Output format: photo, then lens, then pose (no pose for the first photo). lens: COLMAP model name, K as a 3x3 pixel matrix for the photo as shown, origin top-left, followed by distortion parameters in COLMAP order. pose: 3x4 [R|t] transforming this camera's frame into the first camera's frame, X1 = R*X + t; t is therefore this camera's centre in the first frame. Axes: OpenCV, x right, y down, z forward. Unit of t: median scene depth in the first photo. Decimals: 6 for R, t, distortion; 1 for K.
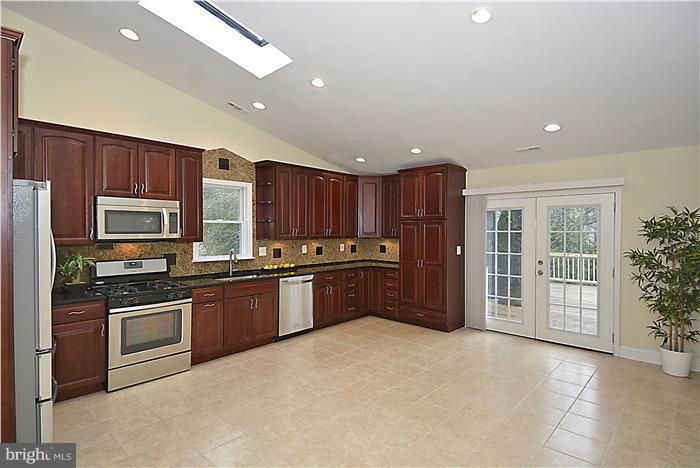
lens RADIAL K [[390.7, 0, 364.5], [0, 390.7, 230.1], [0, 0, 1]] dist [0.051353, -0.000407]
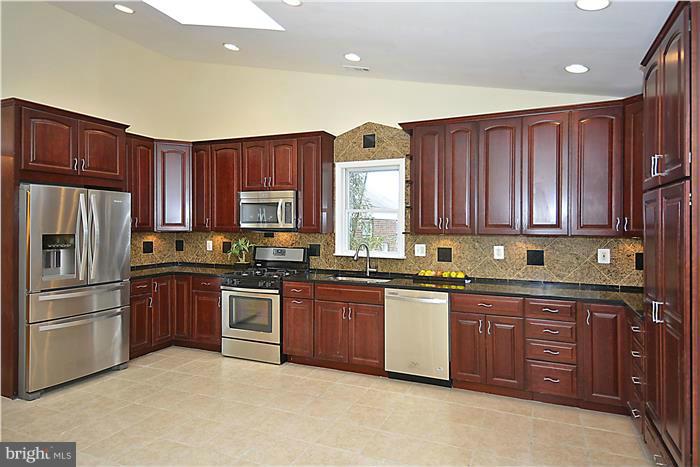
lens RADIAL K [[443.6, 0, 349.9], [0, 443.6, 216.8], [0, 0, 1]] dist [0.067336, -0.000021]
pose [[0.269356, -0.008323, -0.963005, 0.569458], [-0.002491, 0.999953, -0.009339, 0.001331], [0.963038, 0.004915, 0.269322, 0.752050]]
